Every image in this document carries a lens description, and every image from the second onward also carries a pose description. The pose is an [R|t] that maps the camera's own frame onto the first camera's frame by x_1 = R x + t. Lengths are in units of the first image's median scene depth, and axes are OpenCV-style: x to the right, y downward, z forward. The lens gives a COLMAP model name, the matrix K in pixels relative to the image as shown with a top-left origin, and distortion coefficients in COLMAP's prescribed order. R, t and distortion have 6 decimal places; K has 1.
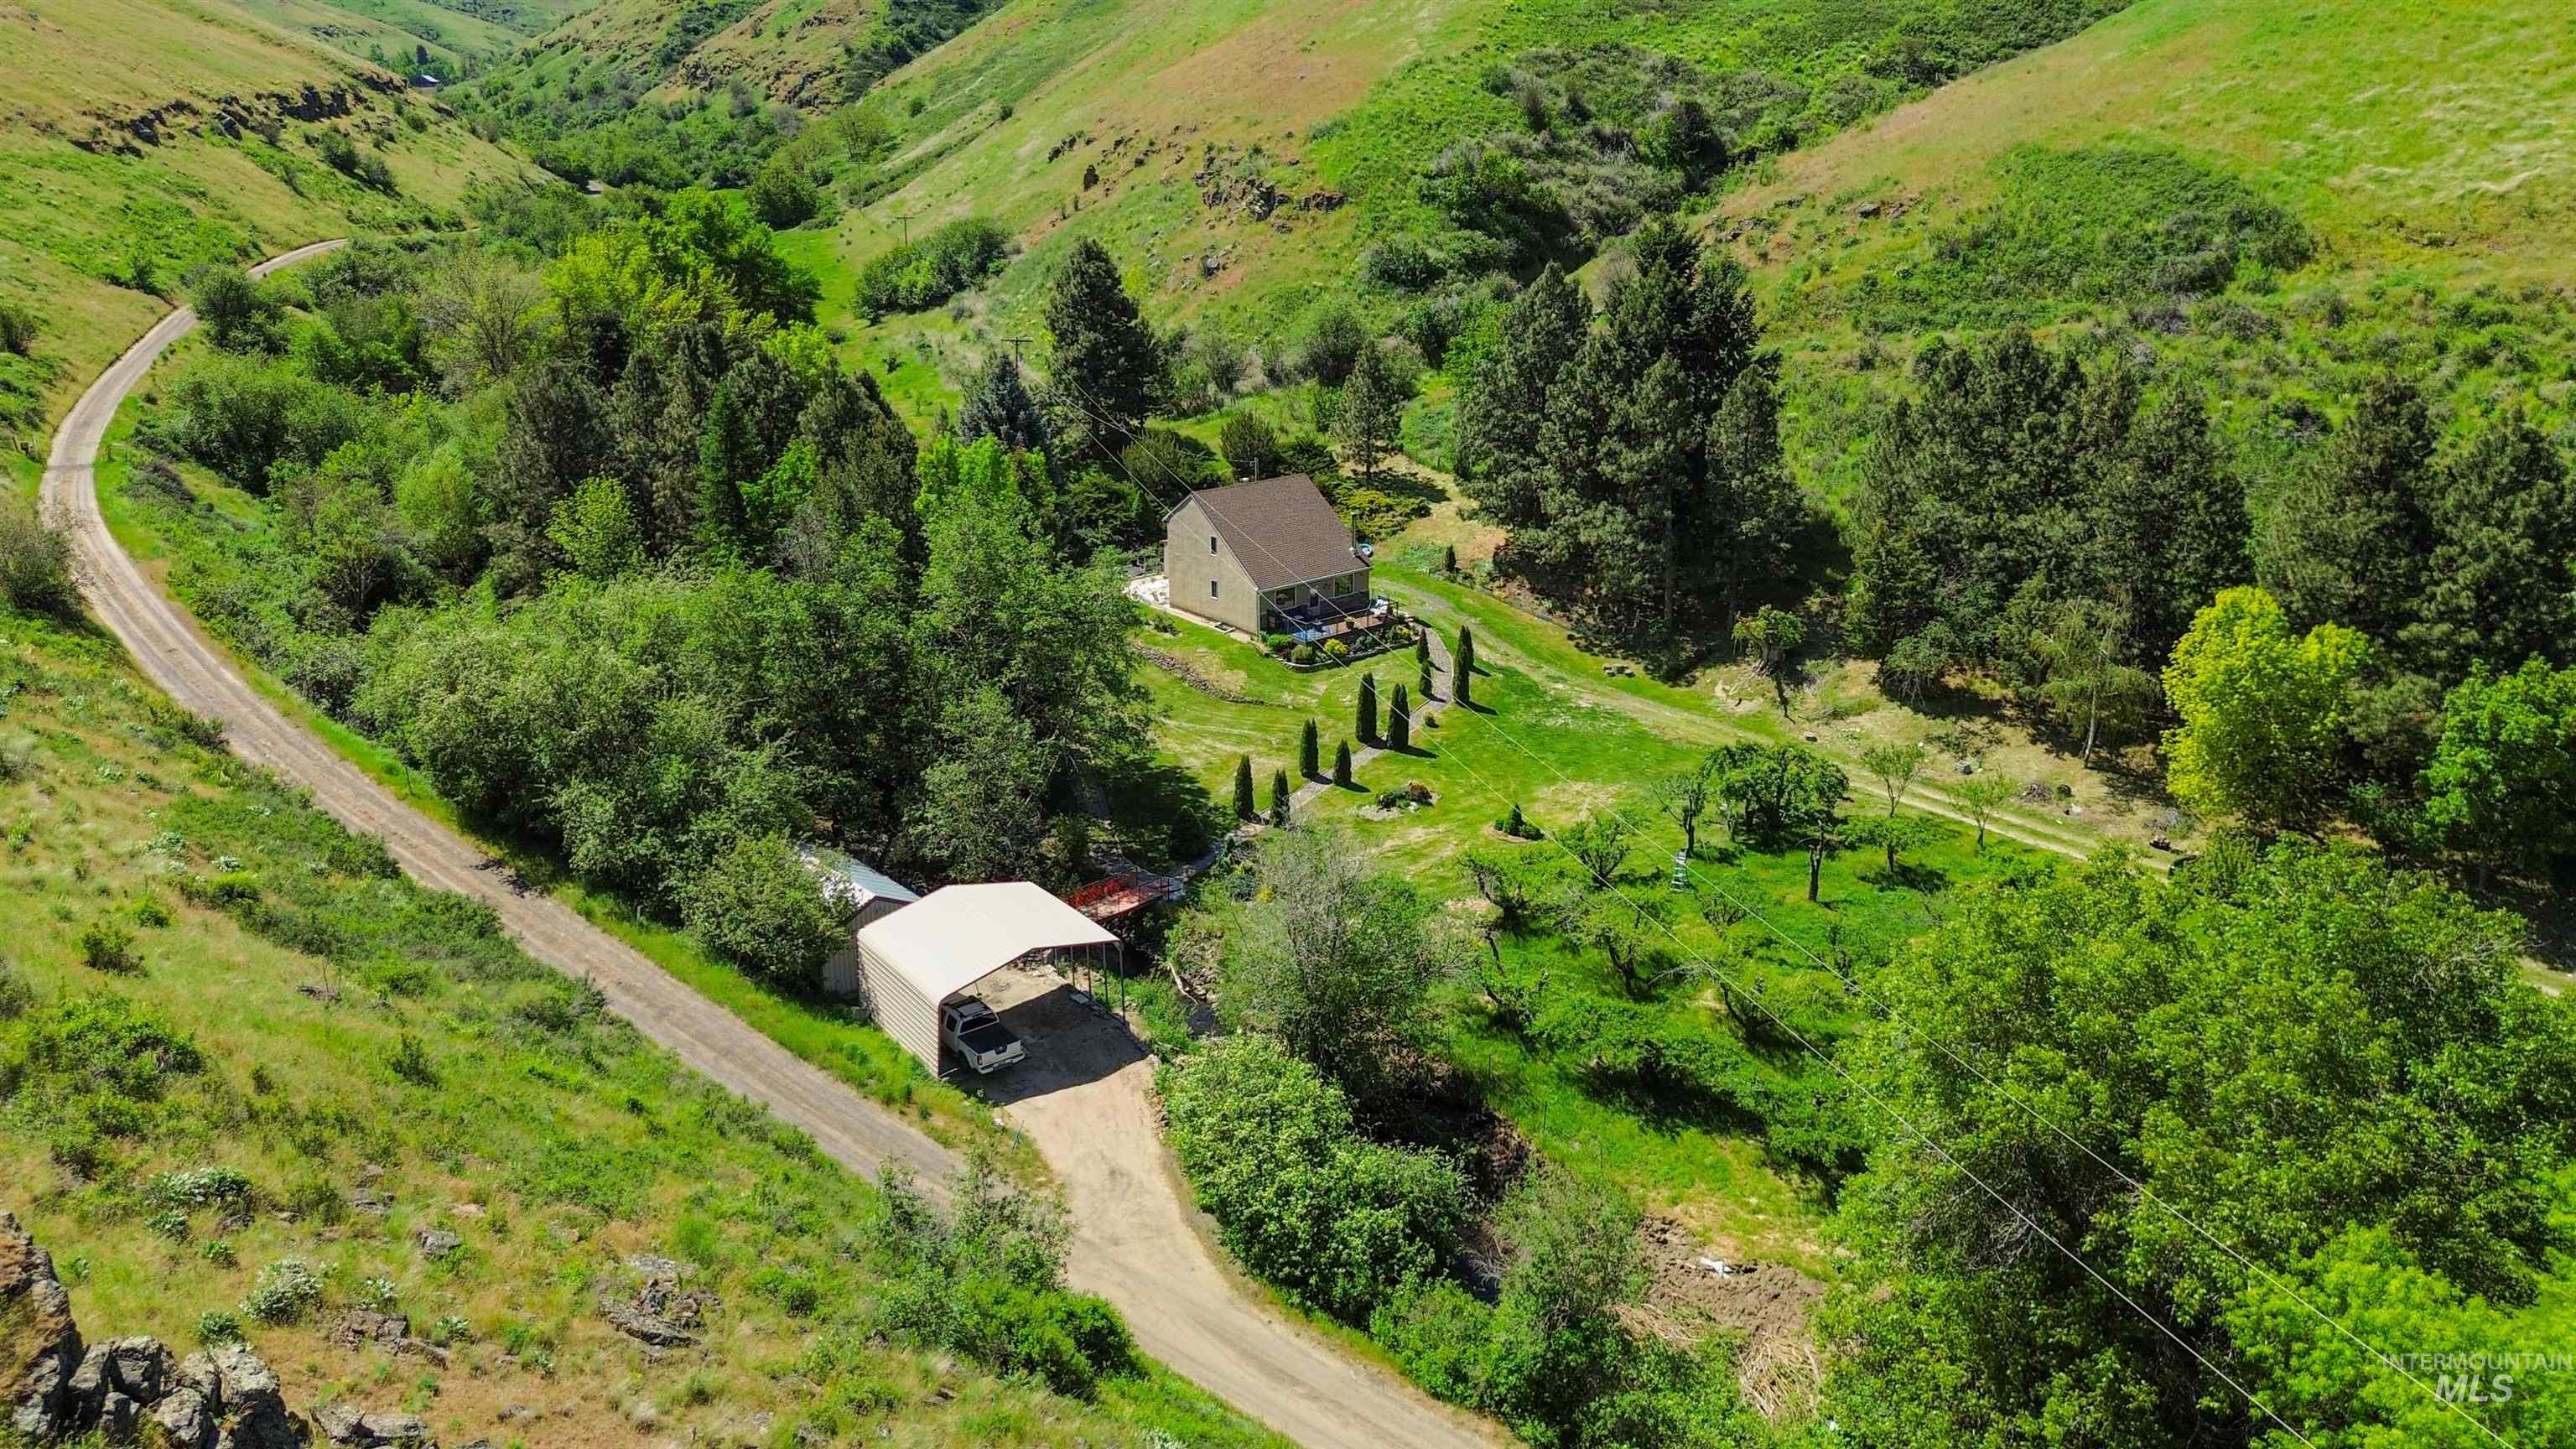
lens RADIAL K [[1844.0, 0, 1277.5], [0, 1844.0, 710.7], [0, 0, 1]] dist [0.086628, -0.060800]
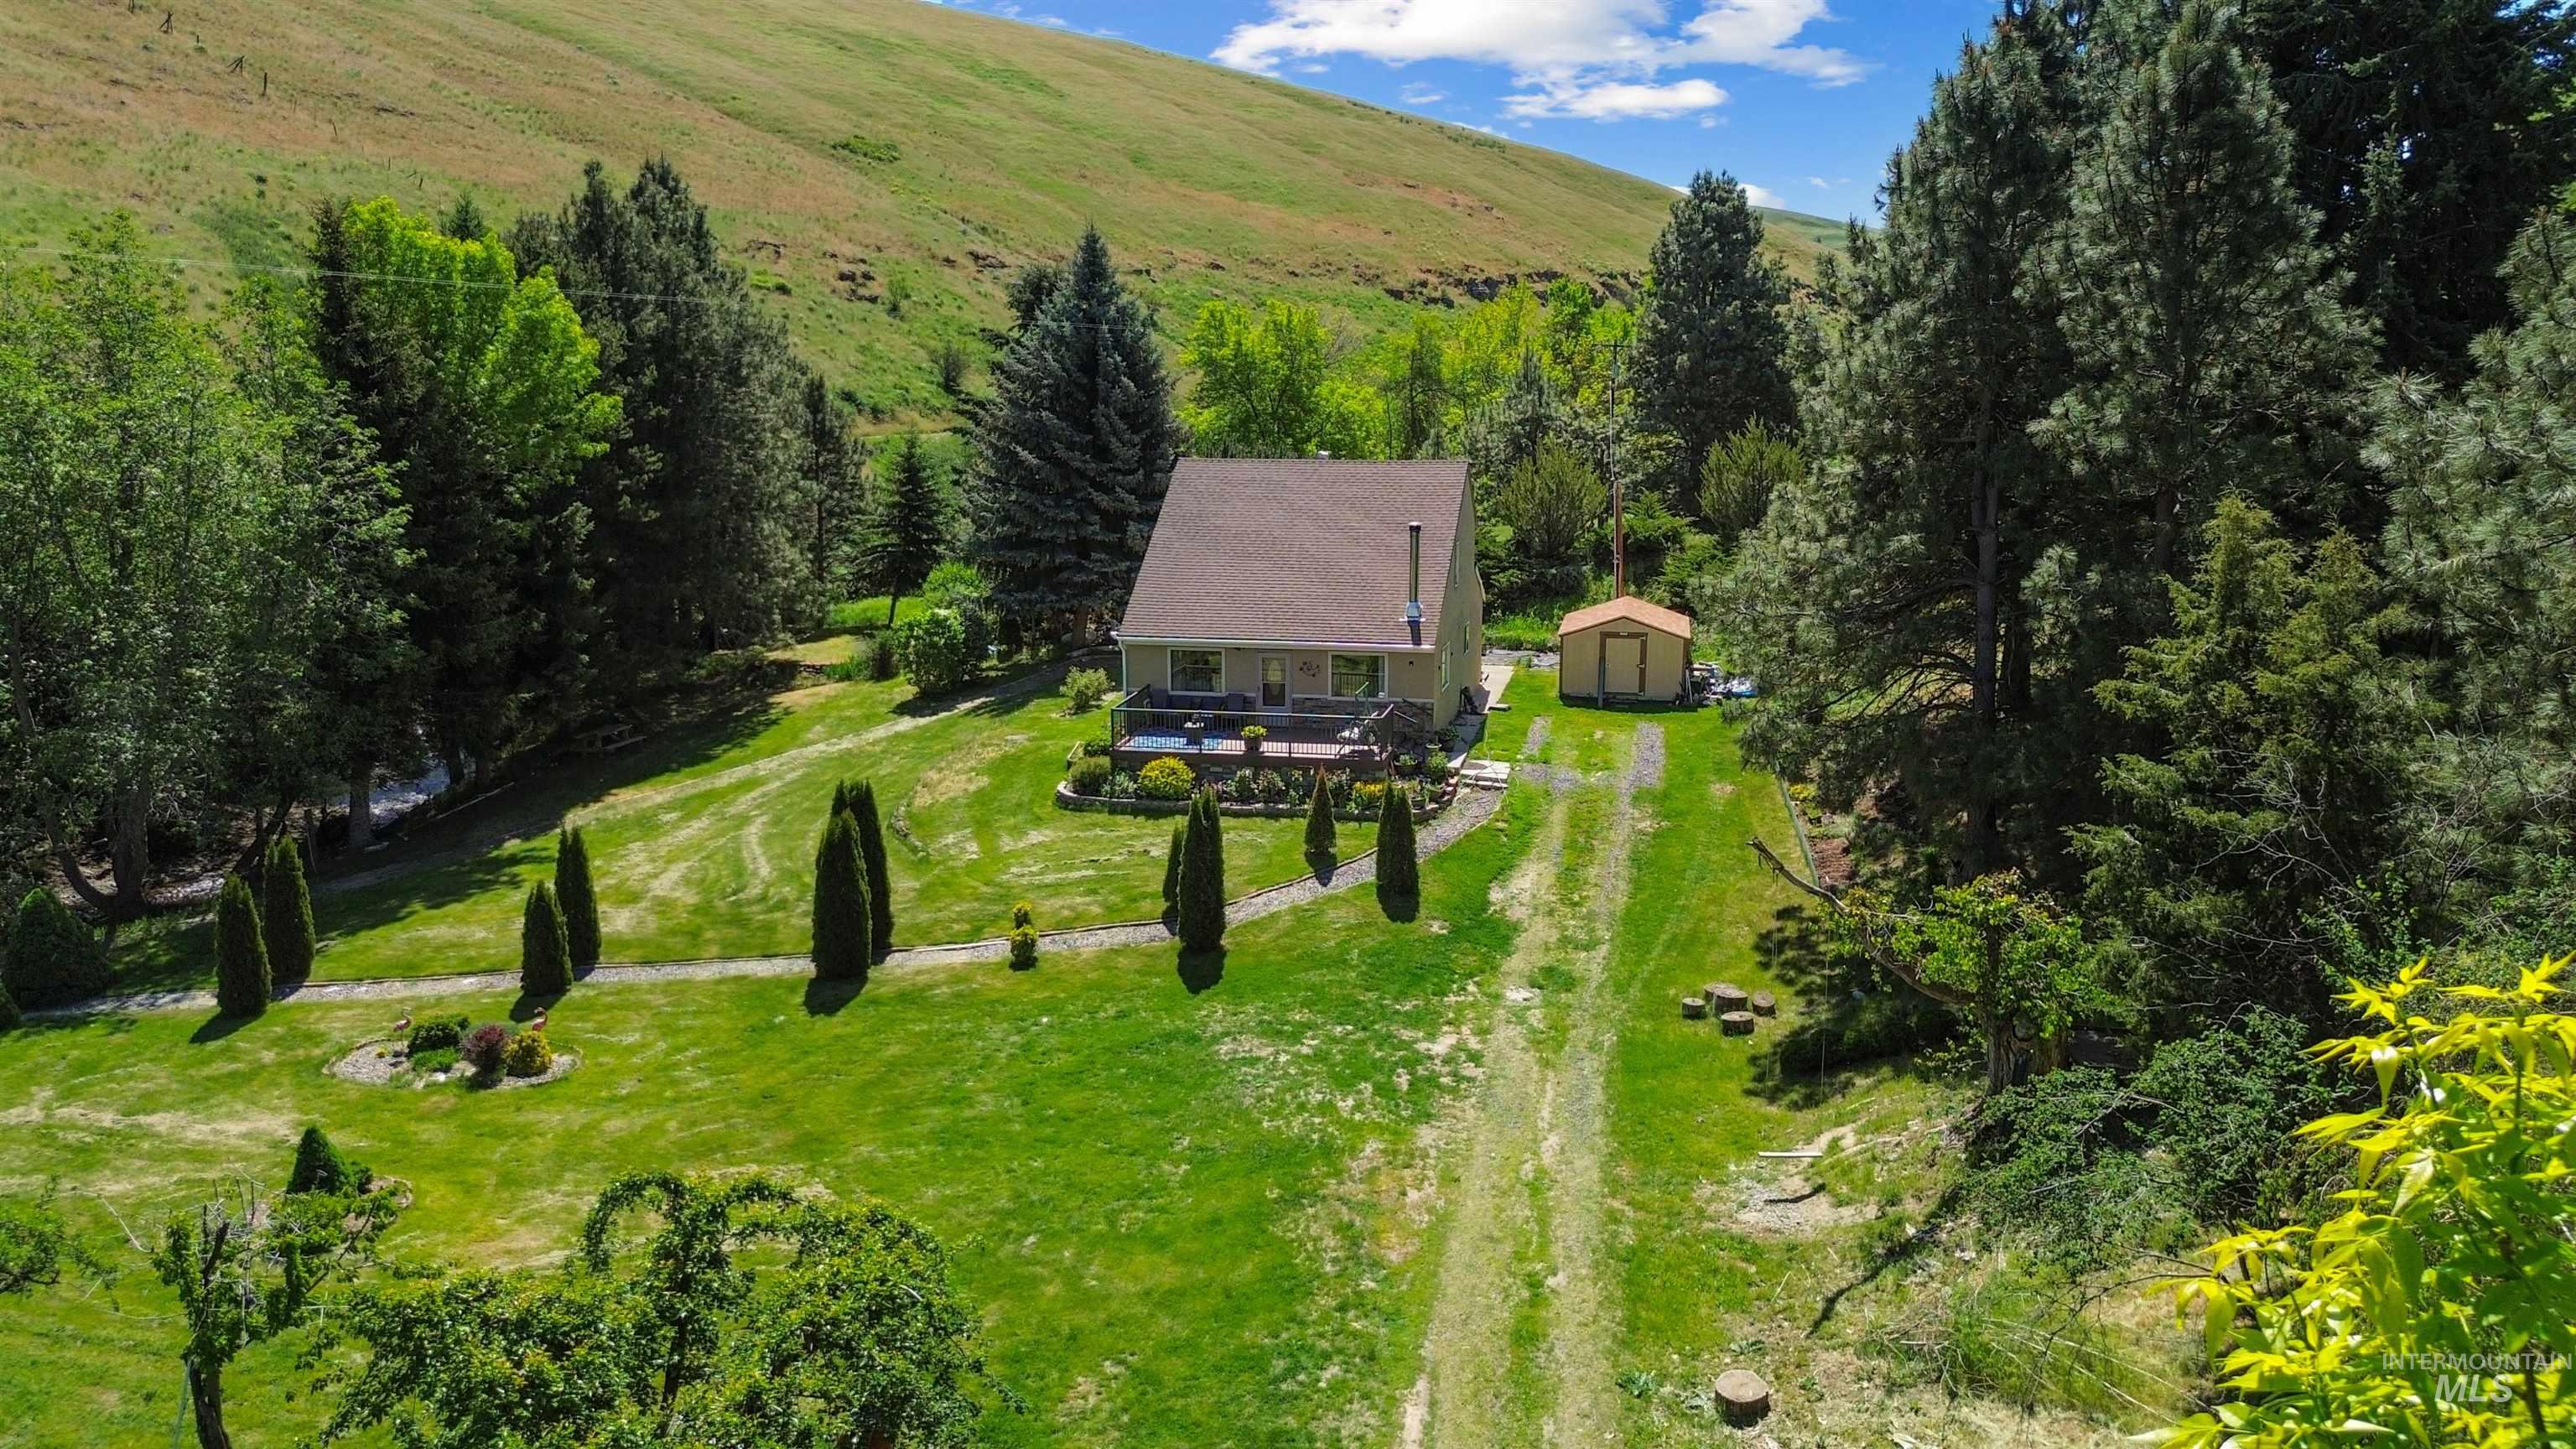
lens RADIAL K [[1844.0, 0, 1279.3], [0, 1844.0, 710.6], [0, 0, 1]] dist [0.086628, -0.060800]
pose [[0.626084, 0.141623, -0.766787, 0.187919], [-0.255141, 0.966444, -0.029825, -0.020941], [0.736832, 0.214312, 0.641209, 0.351081]]
